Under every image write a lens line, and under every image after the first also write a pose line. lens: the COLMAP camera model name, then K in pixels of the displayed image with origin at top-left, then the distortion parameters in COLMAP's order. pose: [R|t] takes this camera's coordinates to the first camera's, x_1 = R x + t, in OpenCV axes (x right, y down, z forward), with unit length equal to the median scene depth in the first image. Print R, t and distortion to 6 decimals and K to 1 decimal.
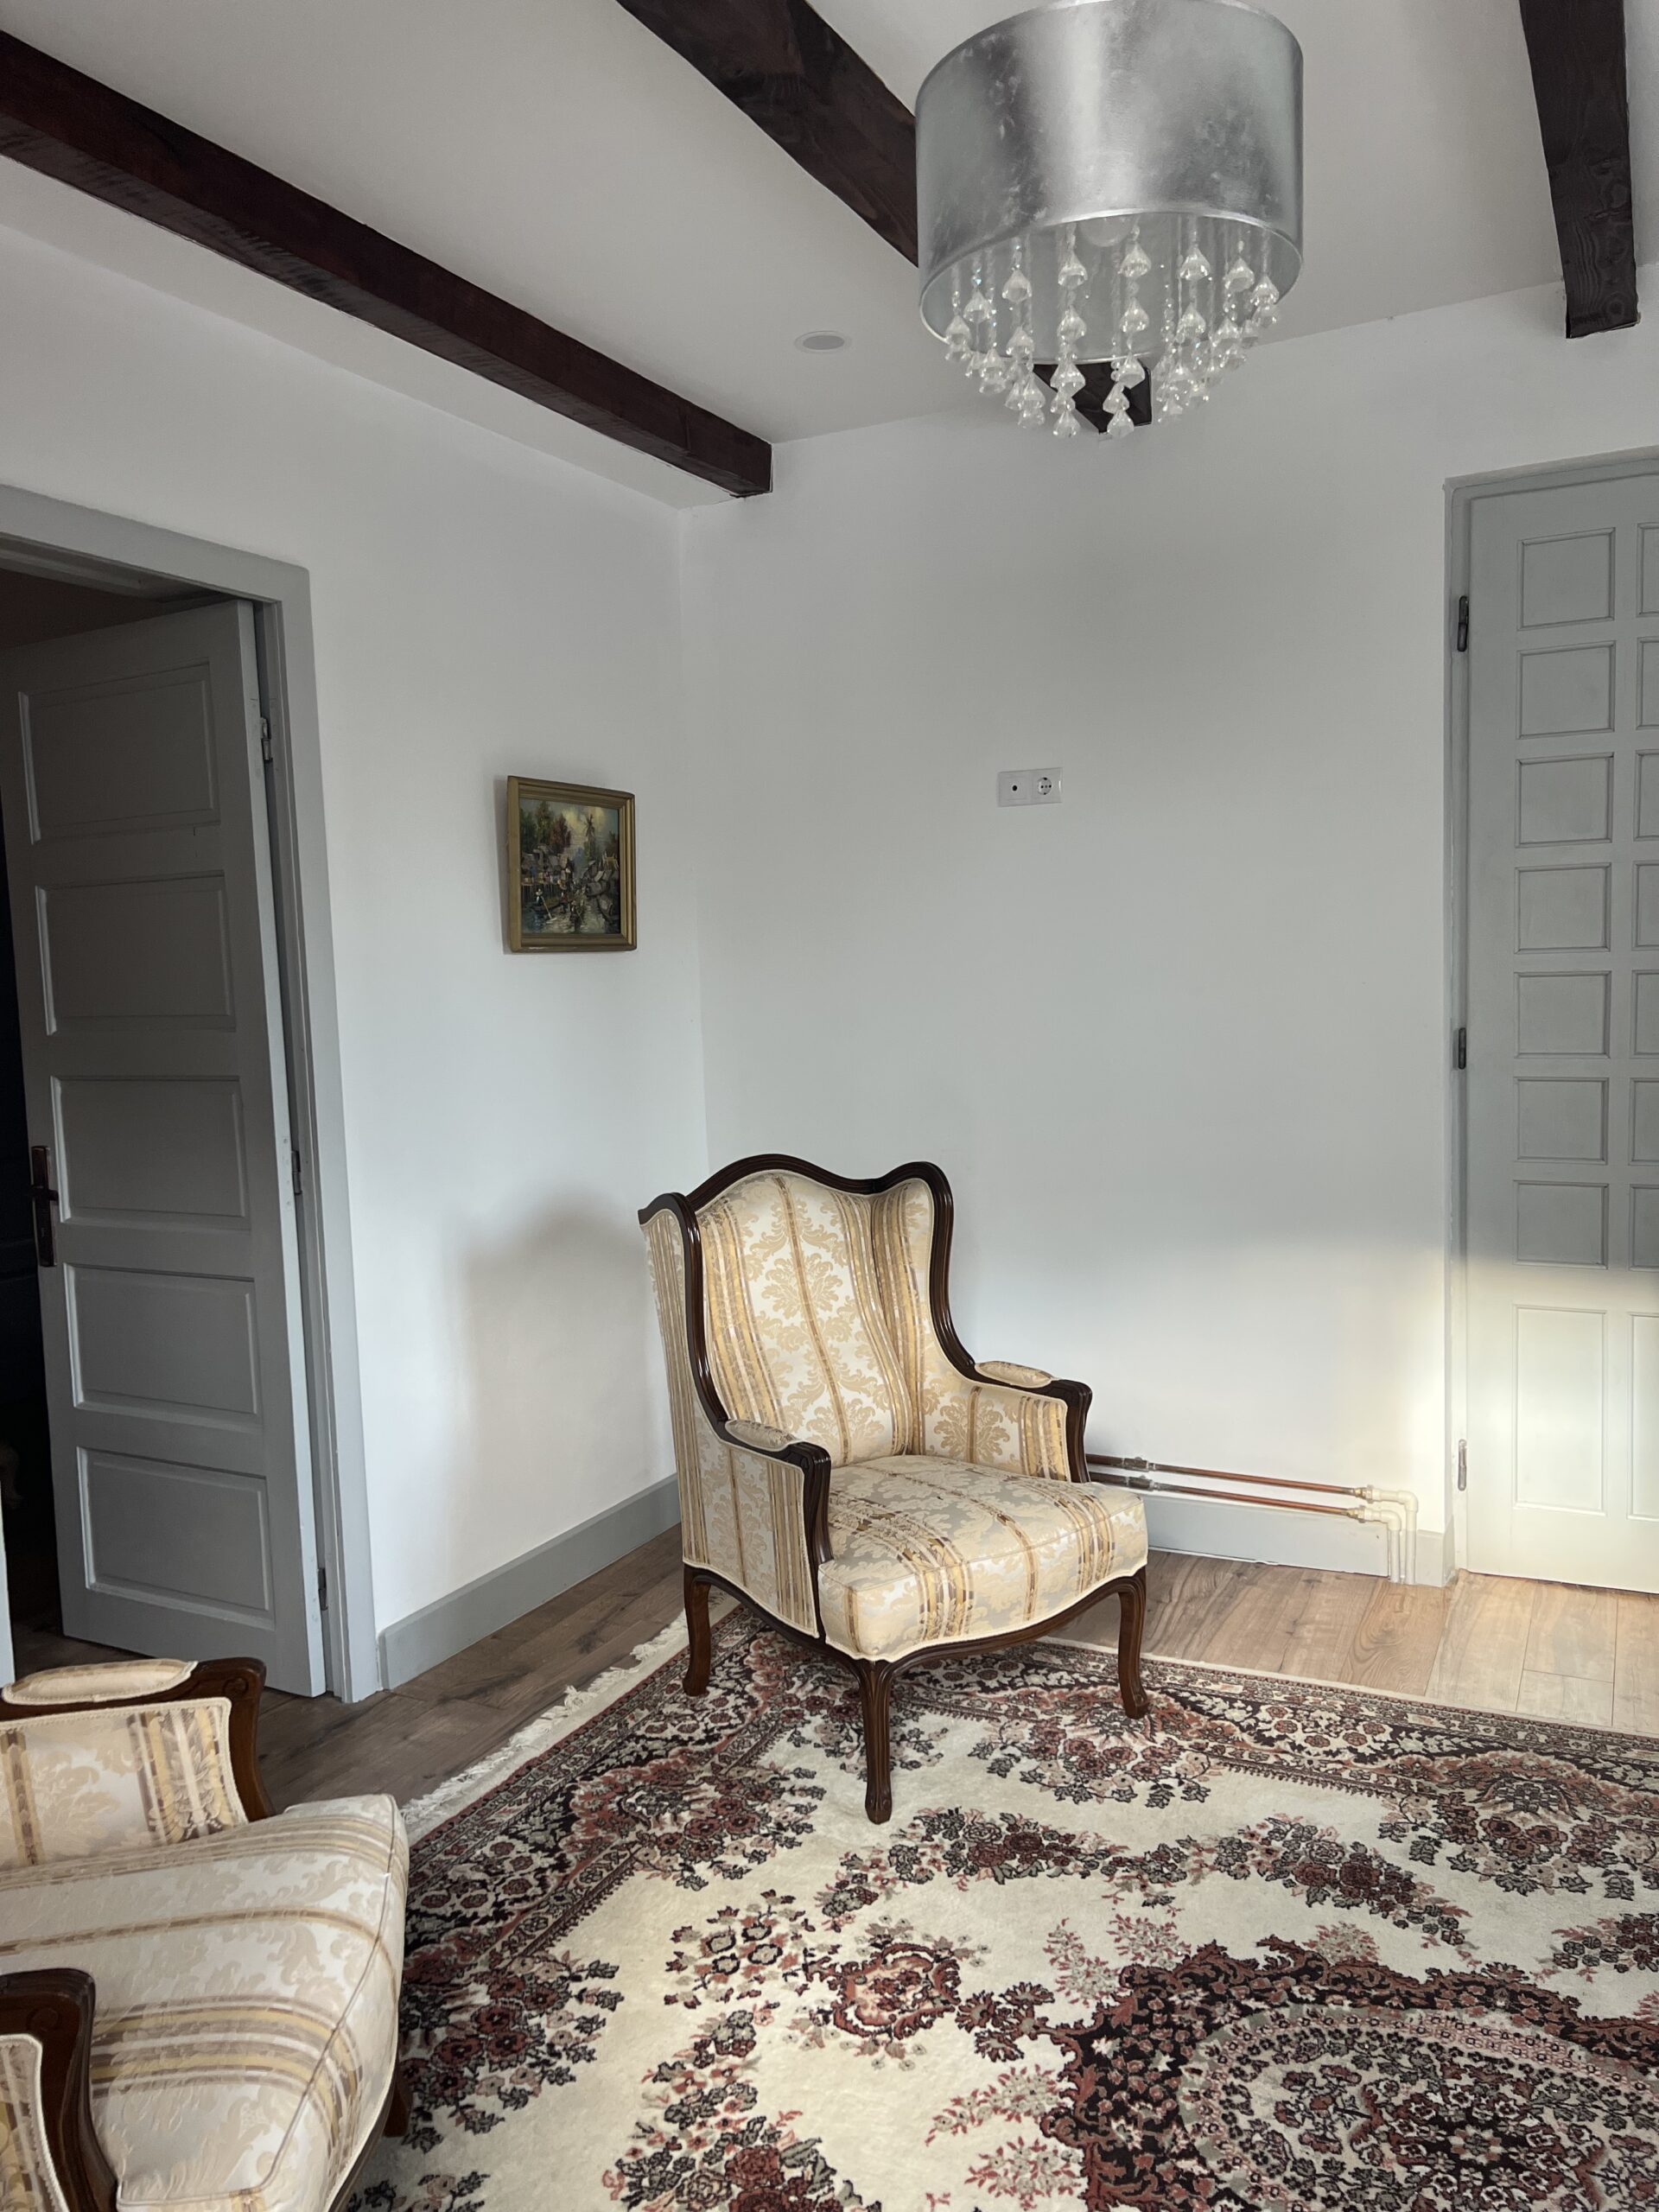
lens RADIAL K [[1597.3, 0, 829.5], [0, 1597.3, 1106.0], [0, 0, 1]] dist [0.110264, -0.244227]
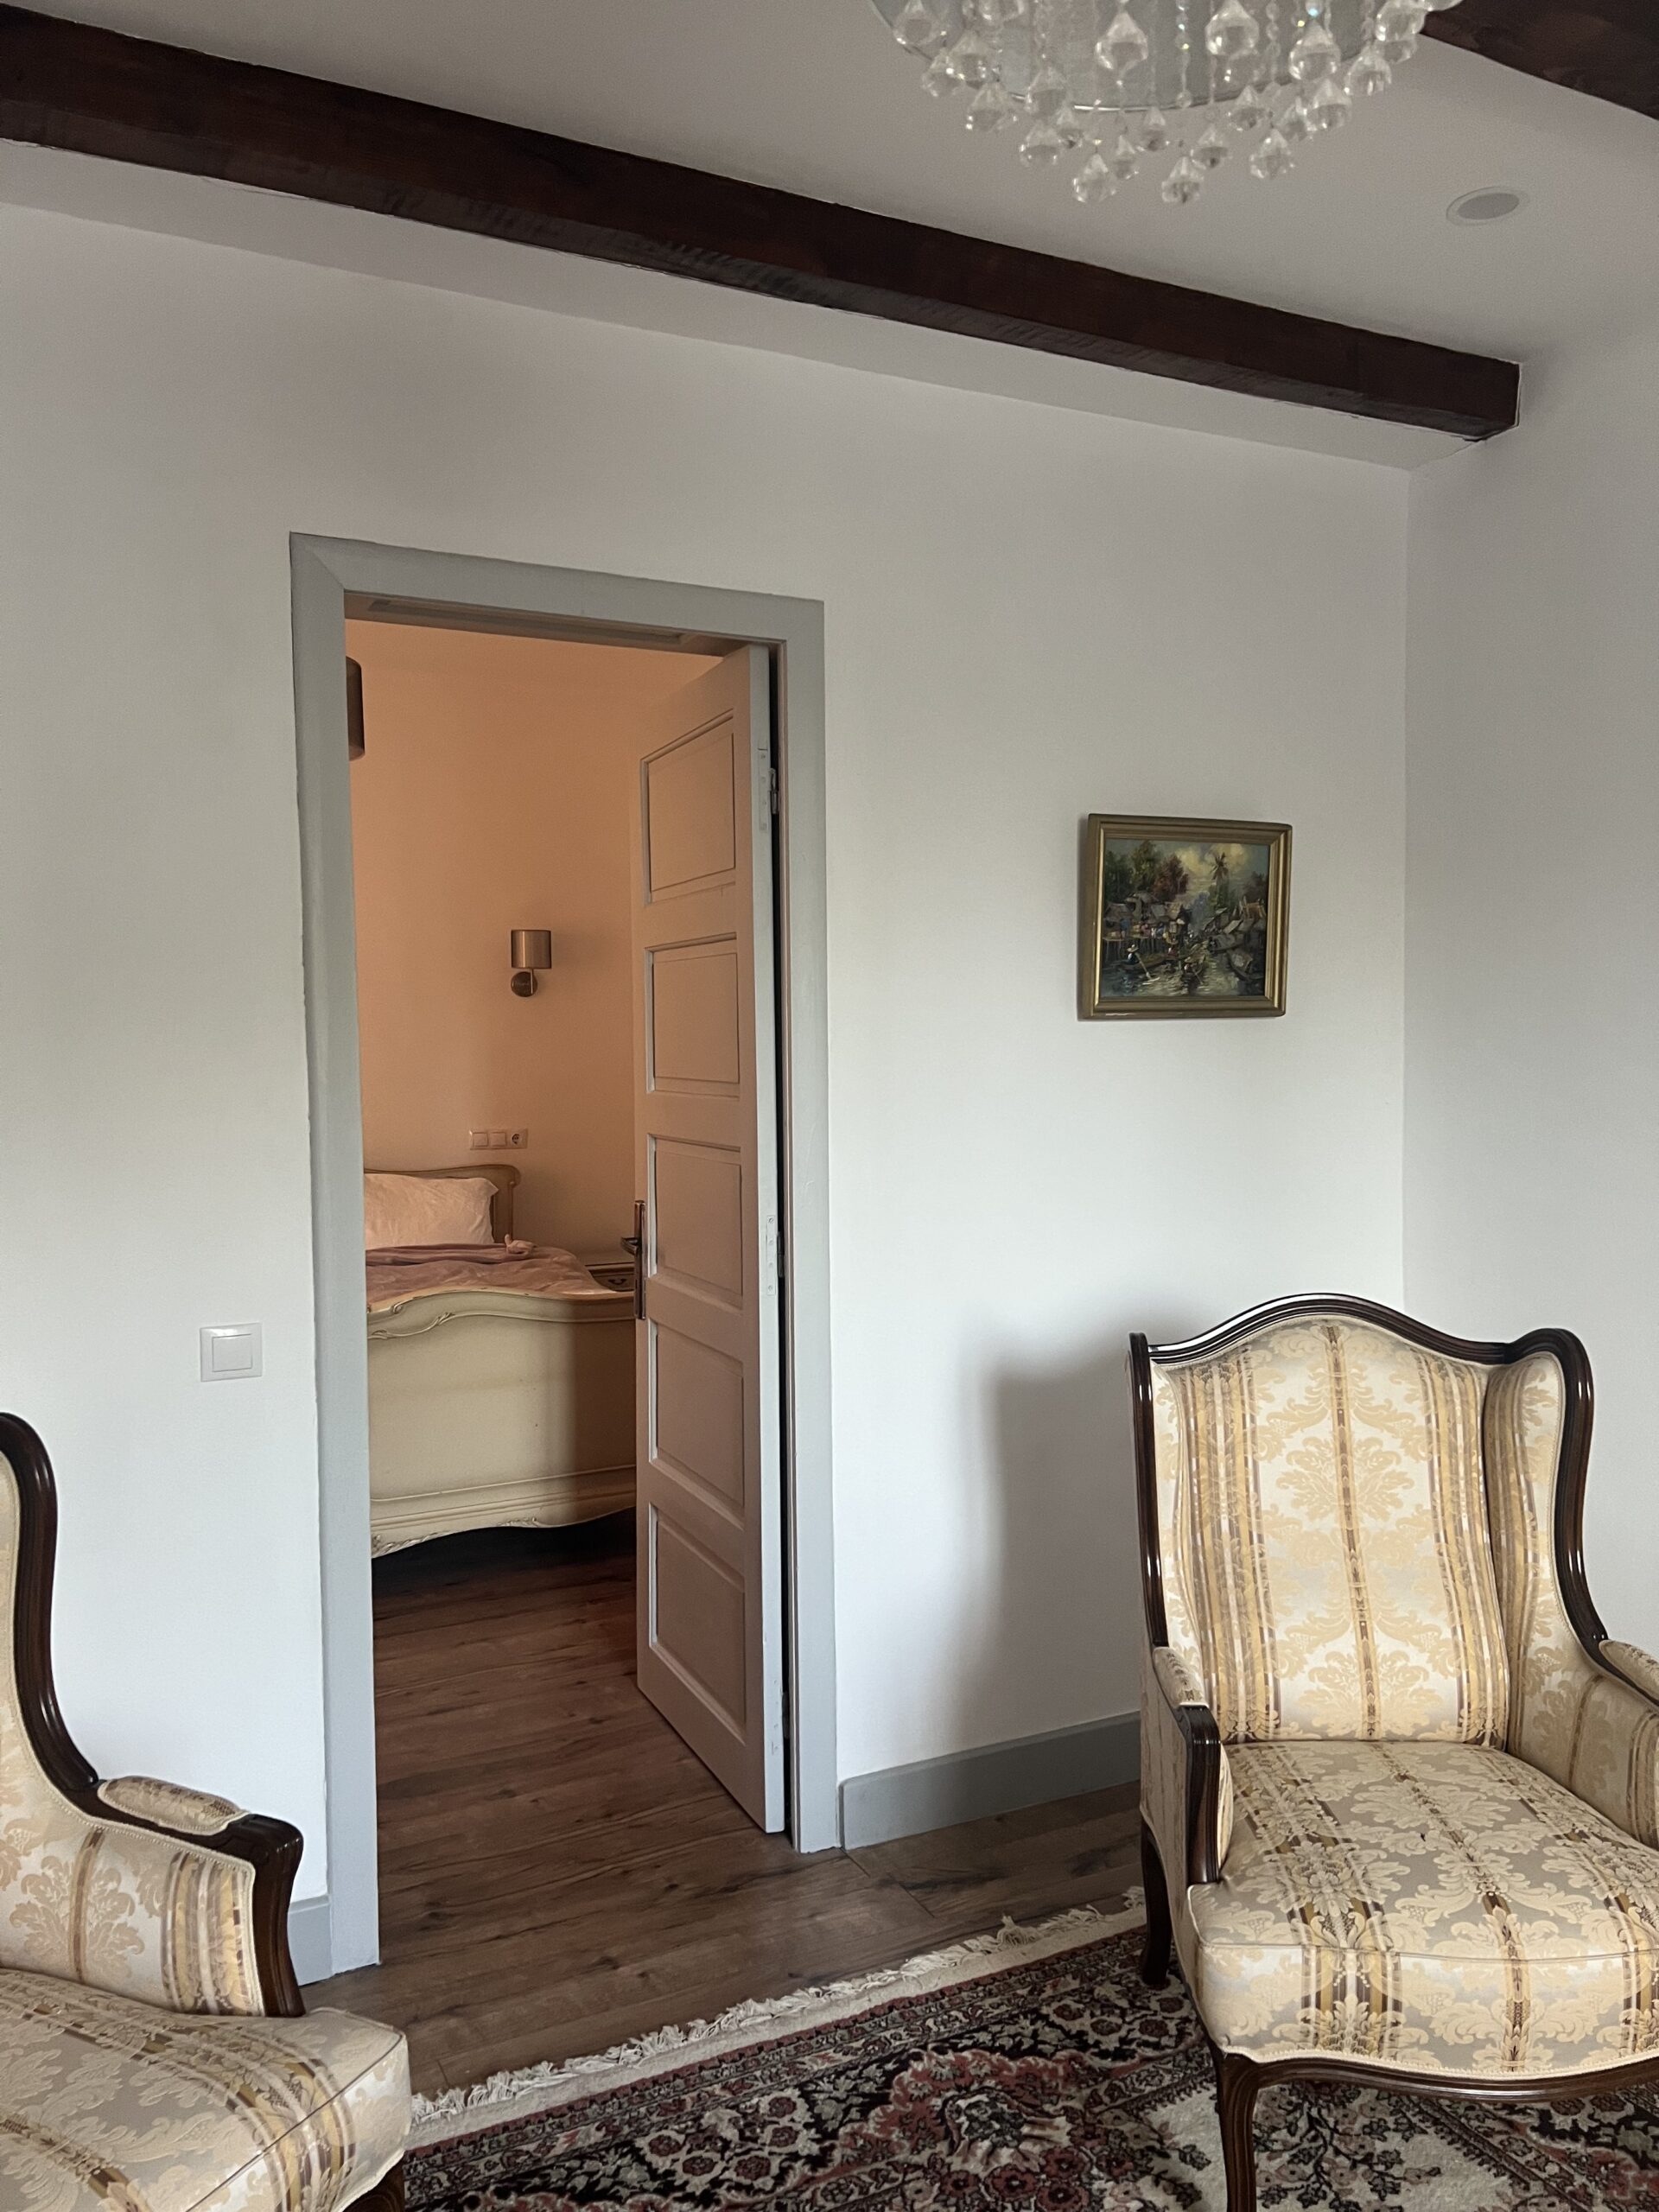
lens RADIAL K [[1648.2, 0, 798.2], [0, 1648.2, 1116.6], [0, 0, 1]] dist [0.046957, -0.052710]
pose [[0.814611, 0.052882, -0.577591, 0.213437], [-0.067344, 0.997723, -0.003631, -0.035018], [0.576084, 0.041855, 0.816318, 0.227229]]
